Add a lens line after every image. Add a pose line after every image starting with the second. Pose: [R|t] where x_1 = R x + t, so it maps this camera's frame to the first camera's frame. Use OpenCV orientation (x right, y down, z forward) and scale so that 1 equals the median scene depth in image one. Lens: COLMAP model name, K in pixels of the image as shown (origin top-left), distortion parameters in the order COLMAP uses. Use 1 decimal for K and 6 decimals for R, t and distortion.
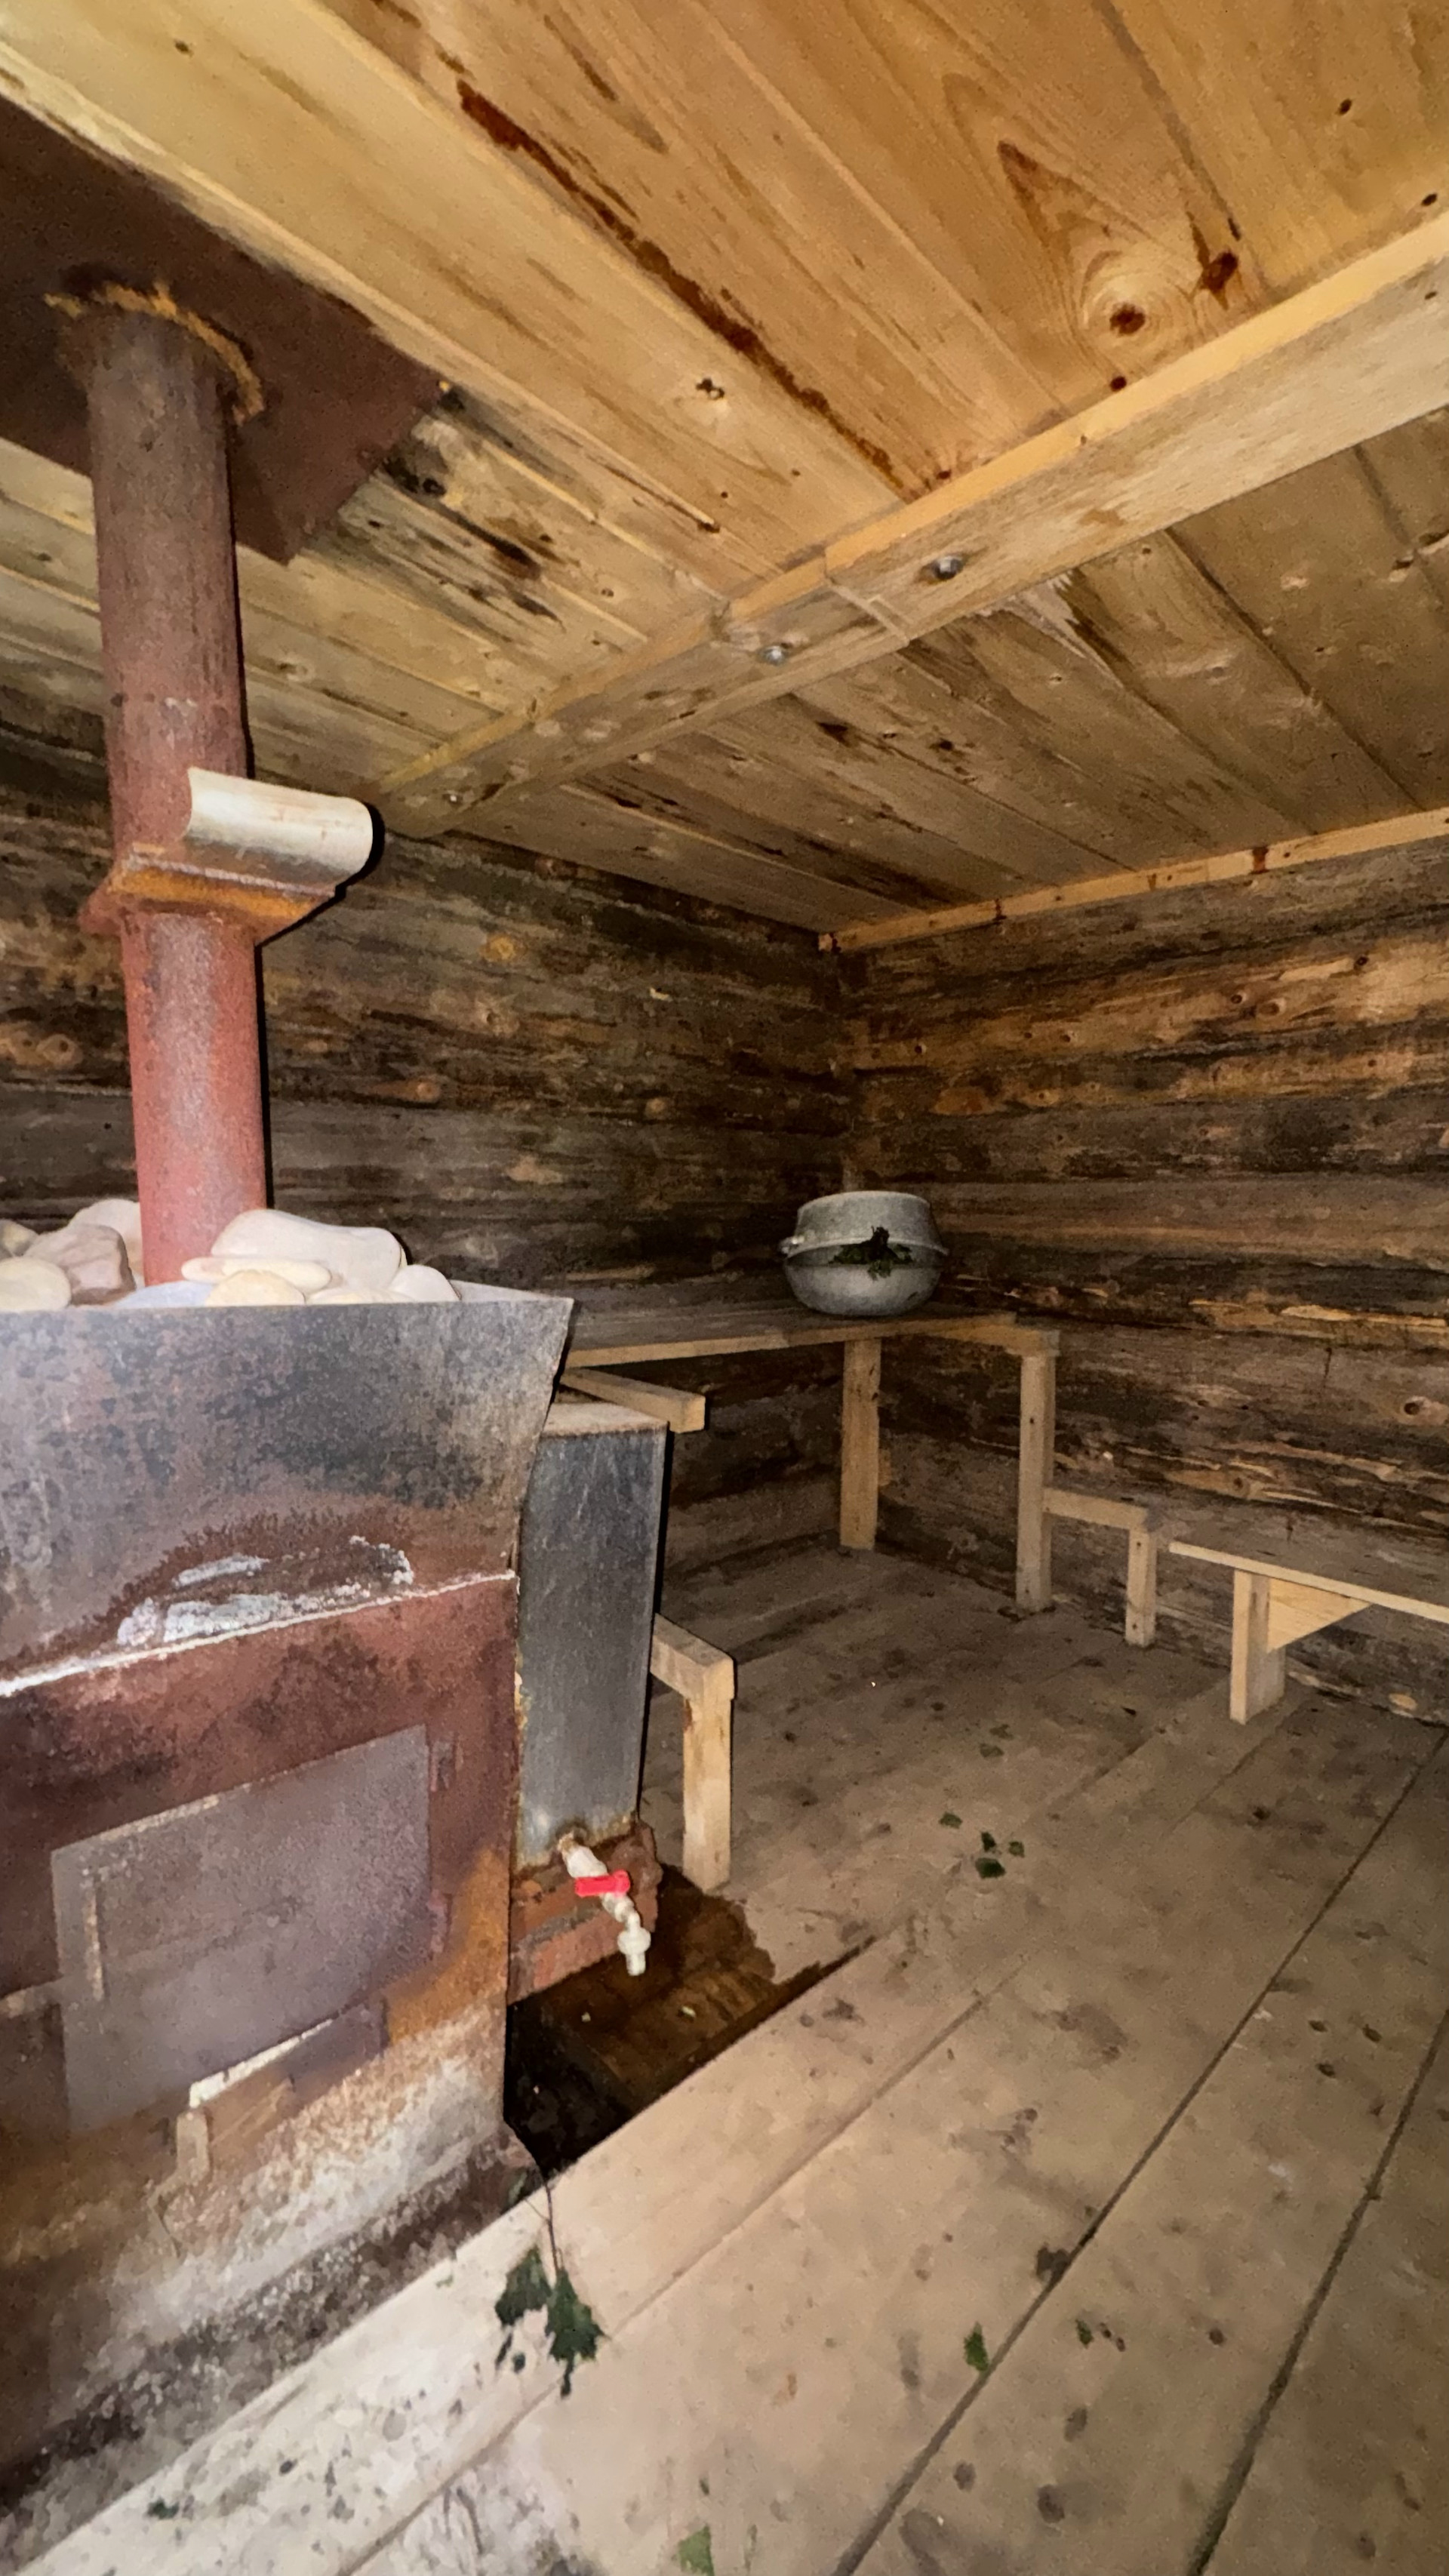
lens RADIAL K [[1025.4, 0, 724.5], [0, 1025.4, 1288.0], [0, 0, 1]] dist [-0.007189, 0.001325]
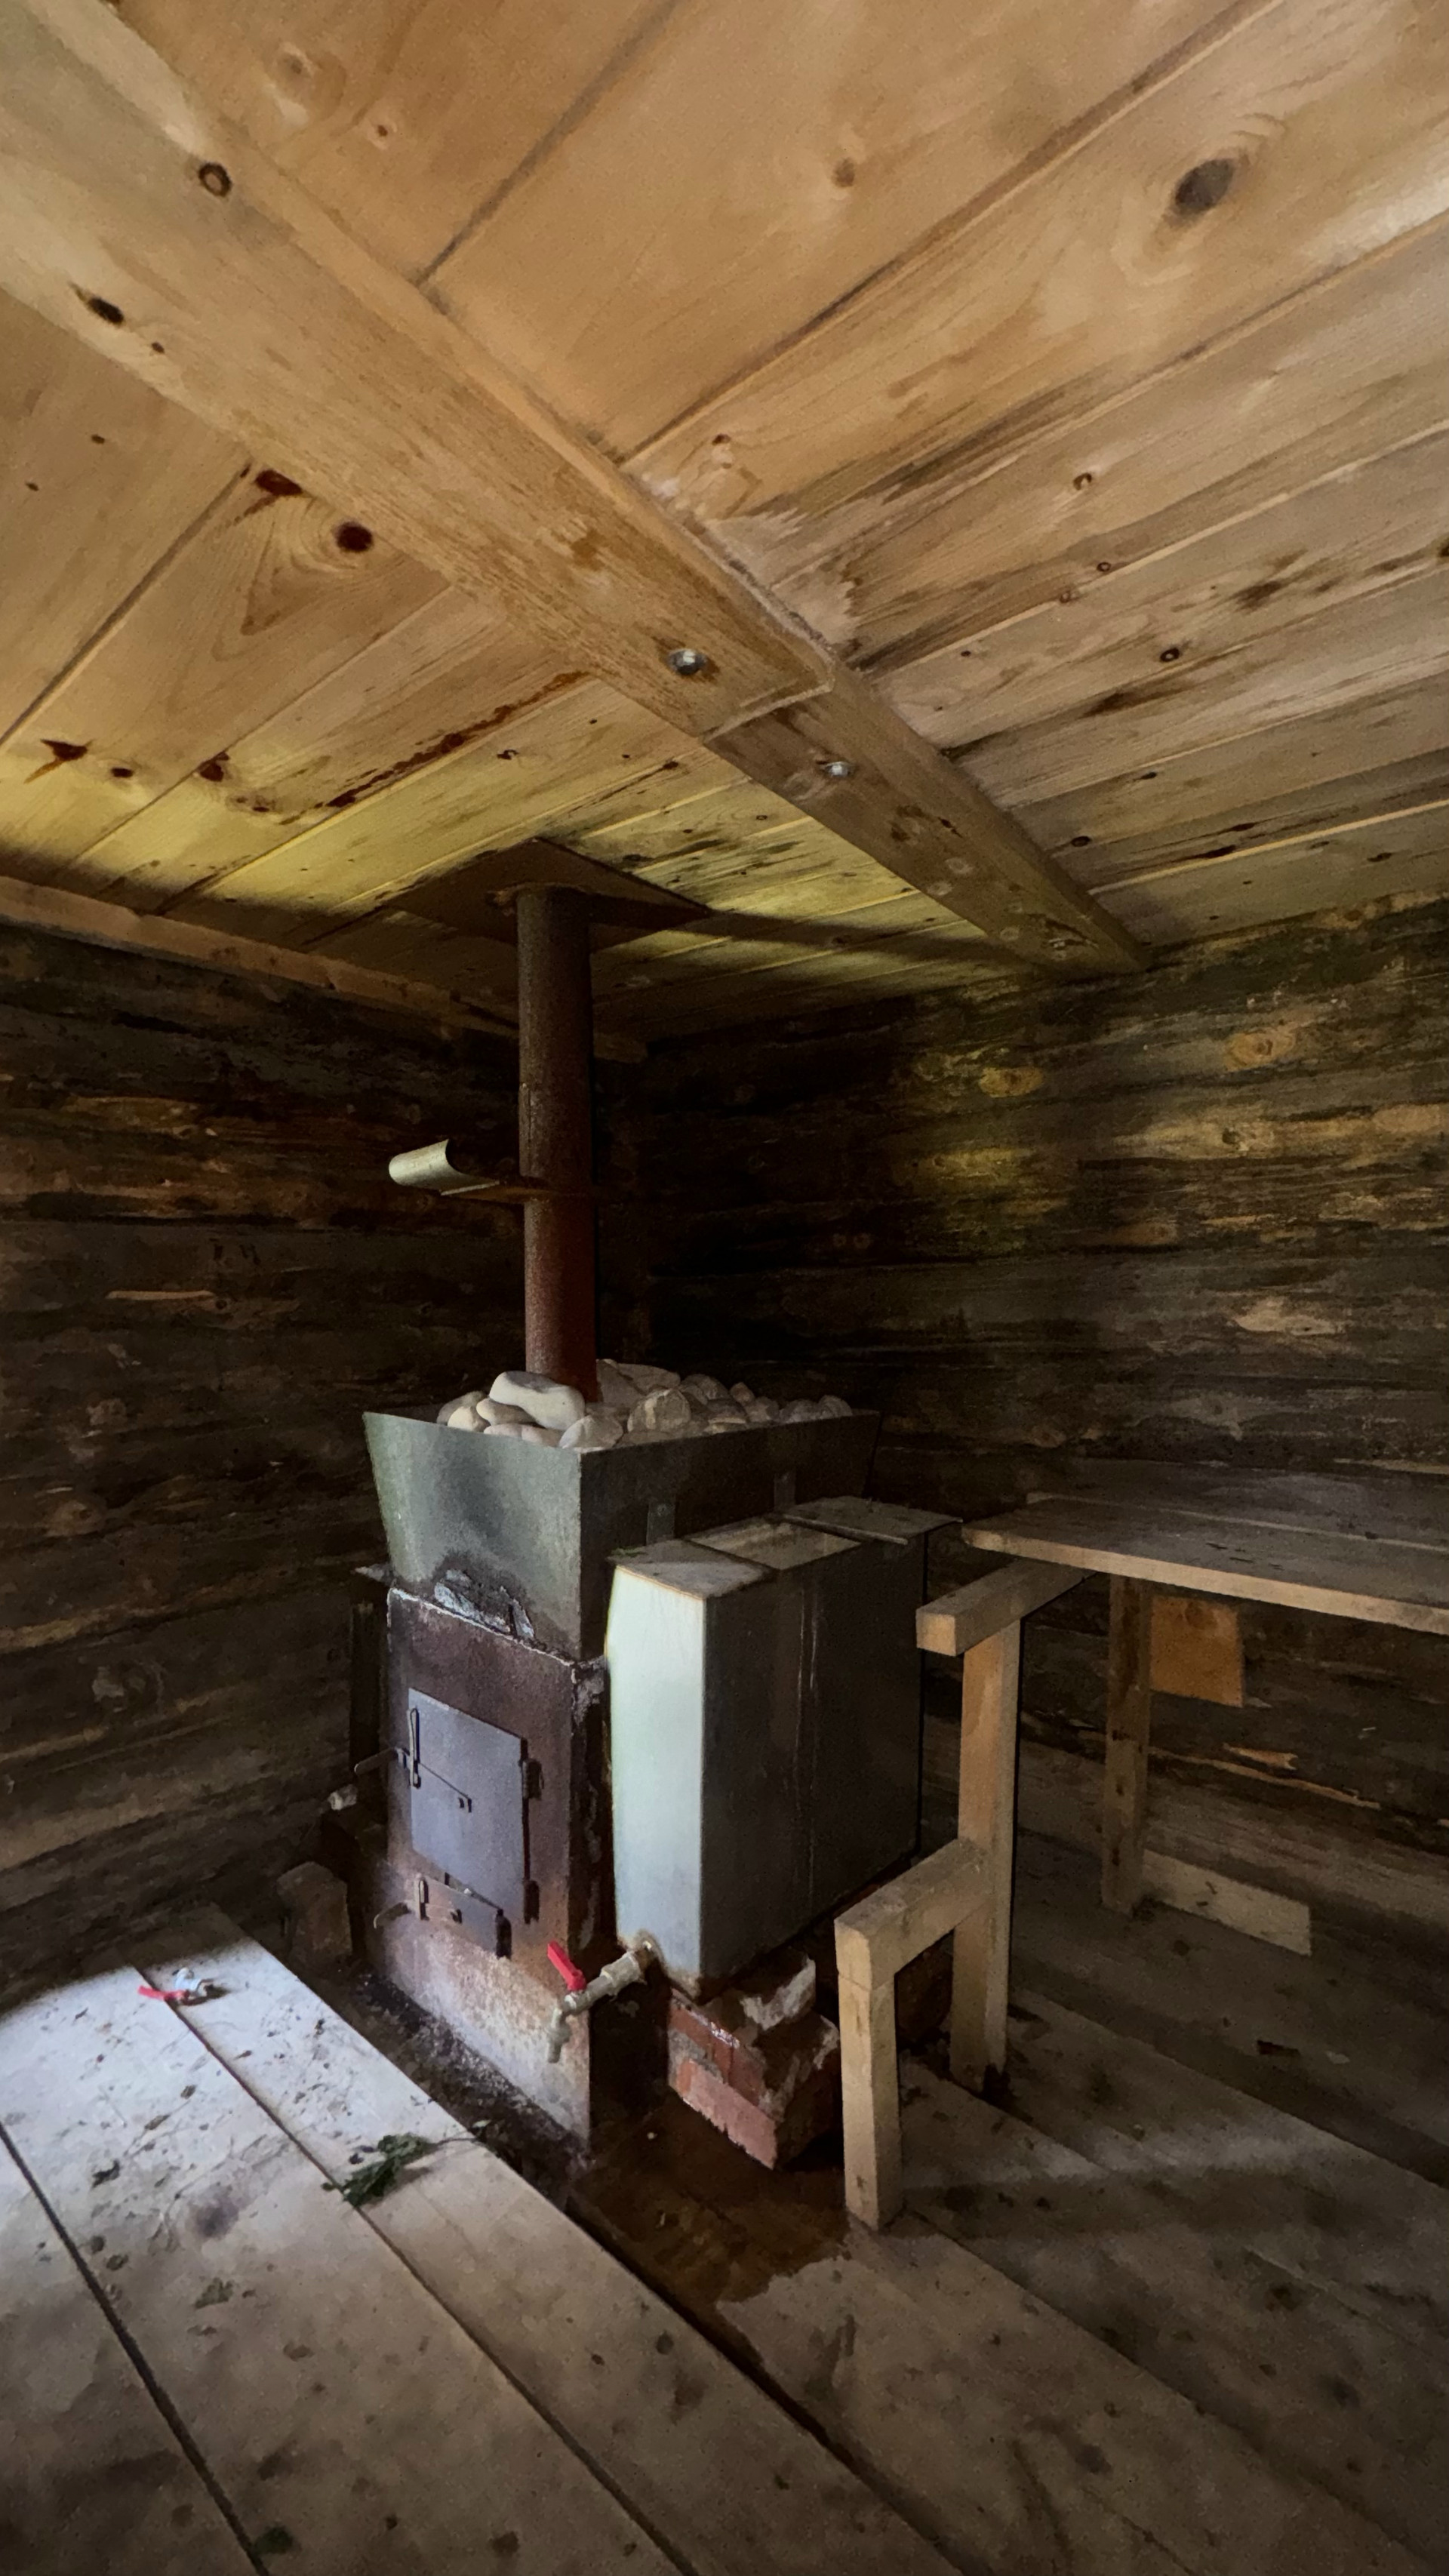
lens RADIAL K [[1025.4, 0, 724.5], [0, 1025.4, 1288.0], [0, 0, 1]] dist [-0.007189, 0.001325]
pose [[0.113705, -0.031296, -0.993022, 0.557375], [-0.074660, 0.996408, -0.039951, -0.077510], [0.990705, 0.078682, 0.110960, 0.514096]]
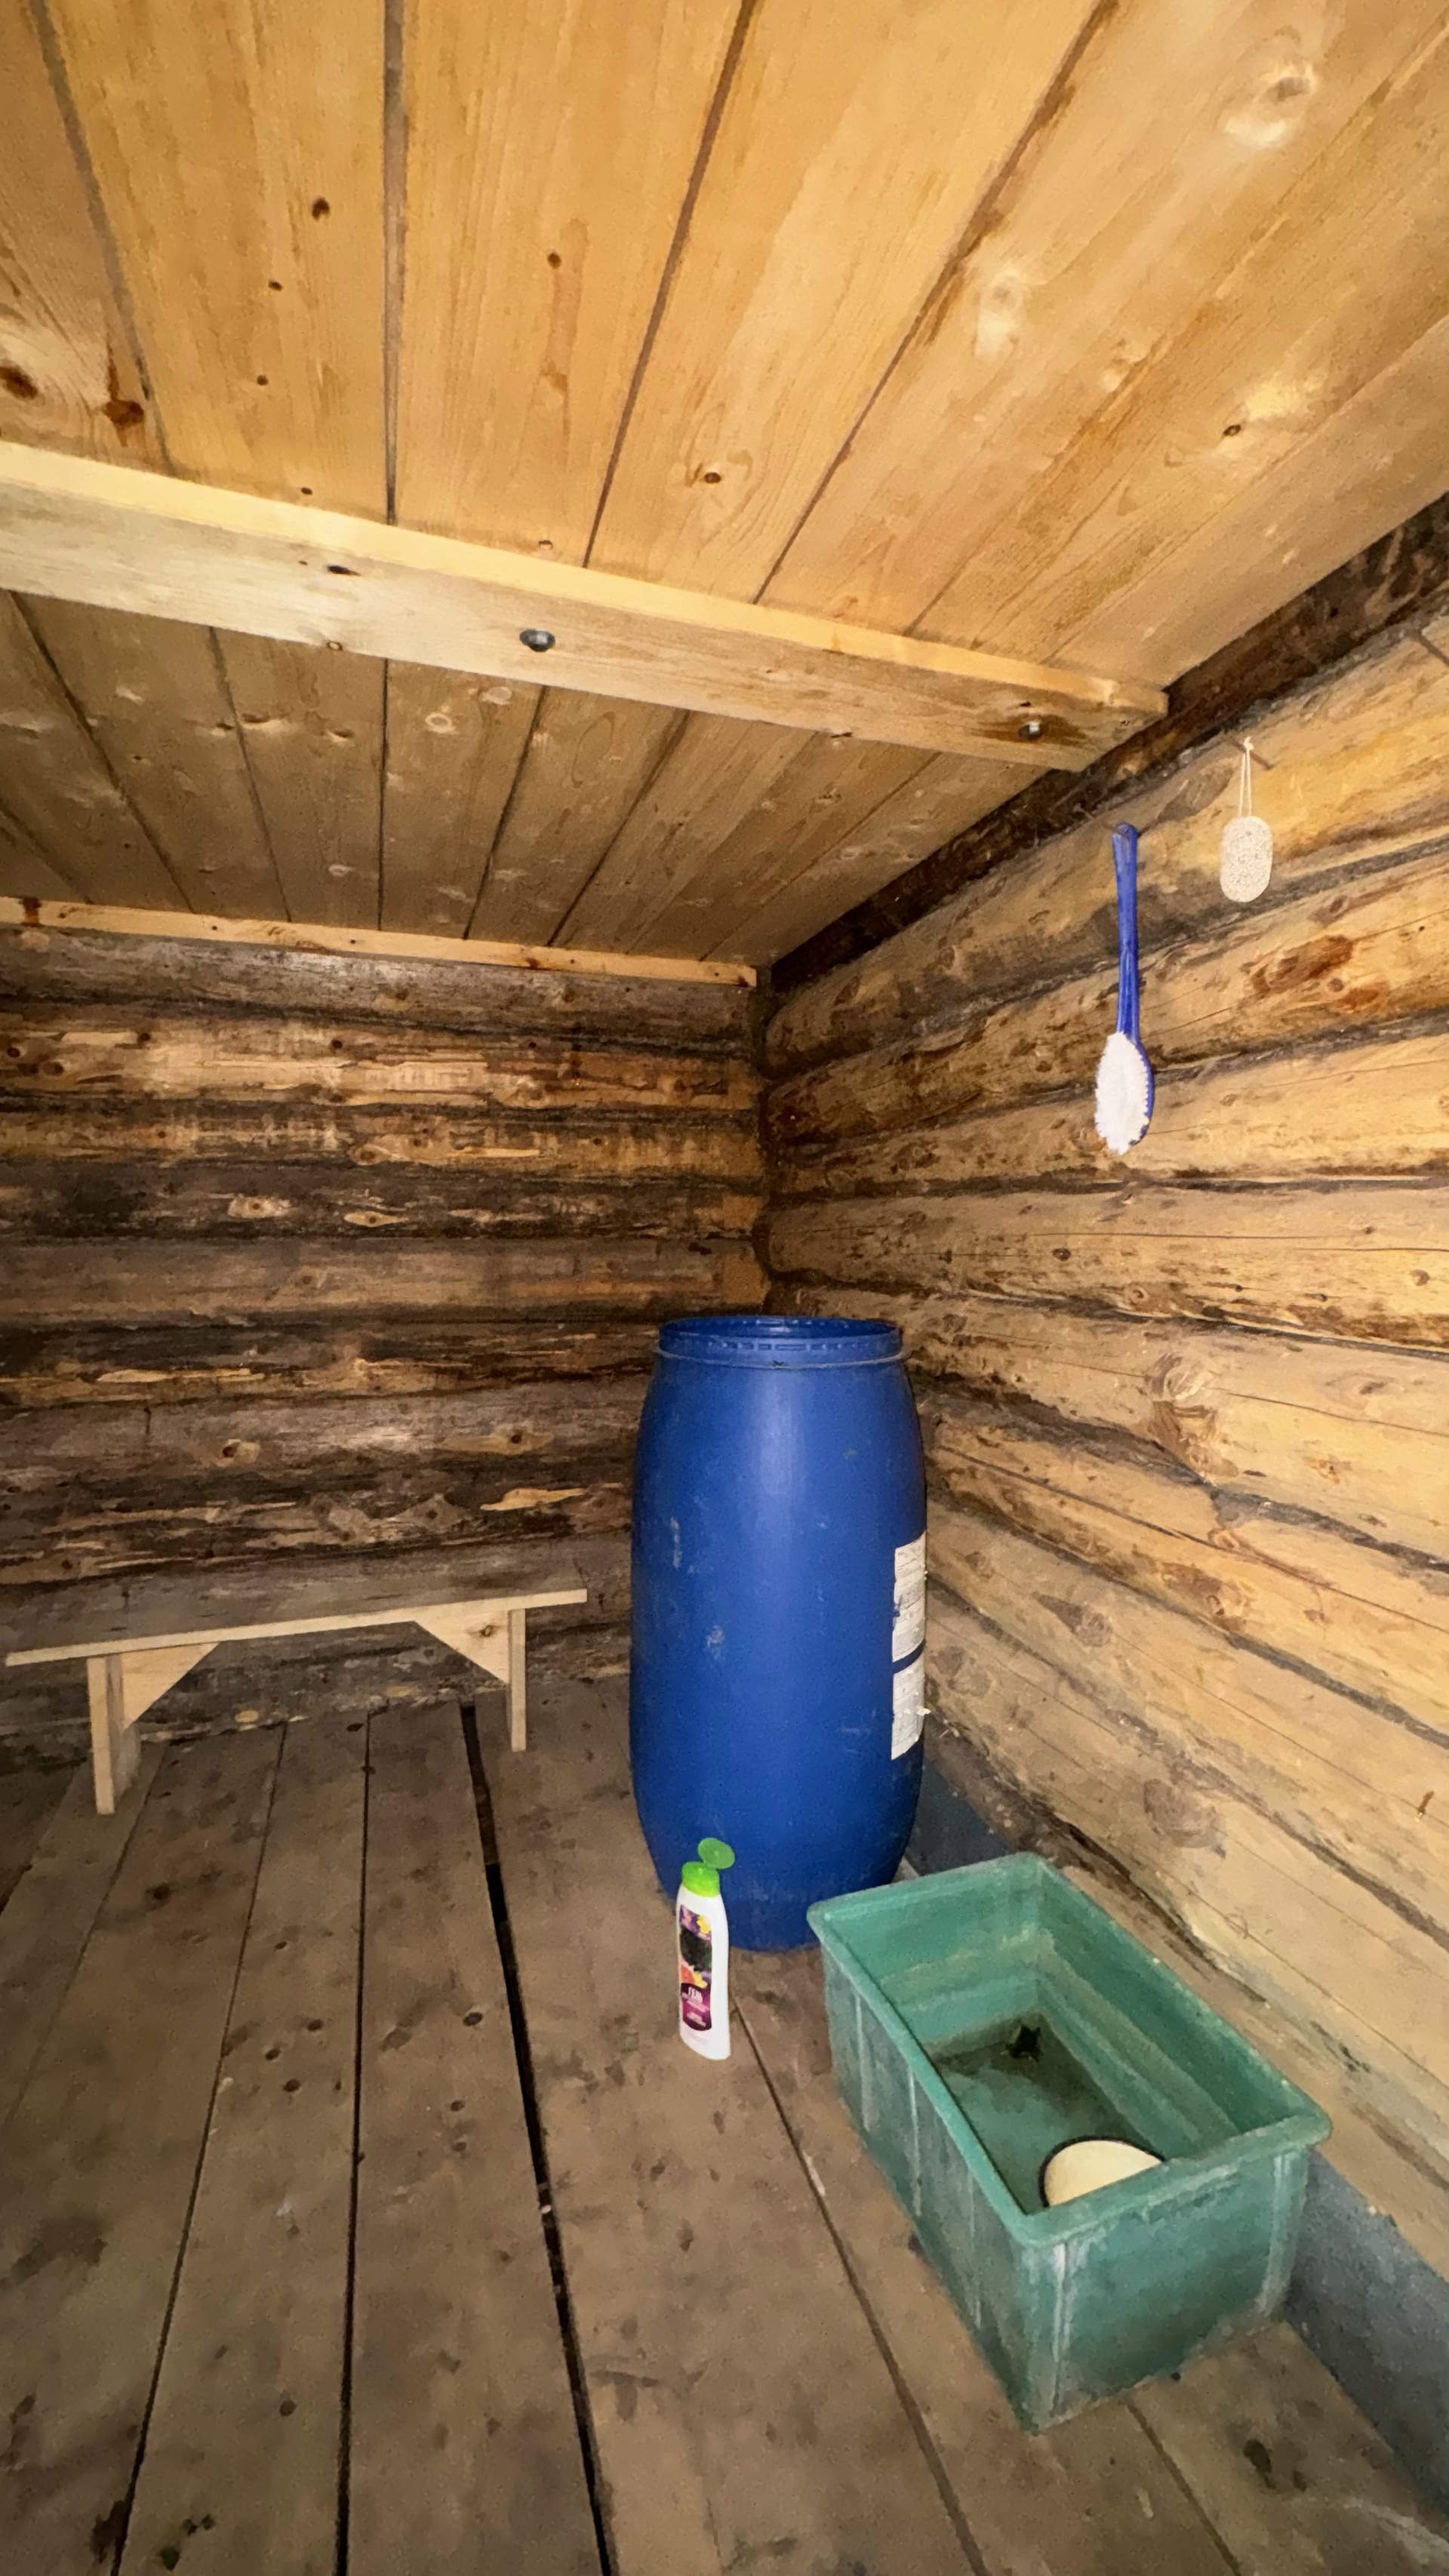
lens RADIAL K [[1025.4, 0, 724.5], [0, 1025.4, 1288.0], [0, 0, 1]] dist [-0.007189, 0.001325]
pose [[0.424541, -0.064584, 0.903102, -0.083127], [0.085753, 0.995837, 0.030904, -0.045222], [-0.901338, 0.064323, 0.428312, 0.035476]]
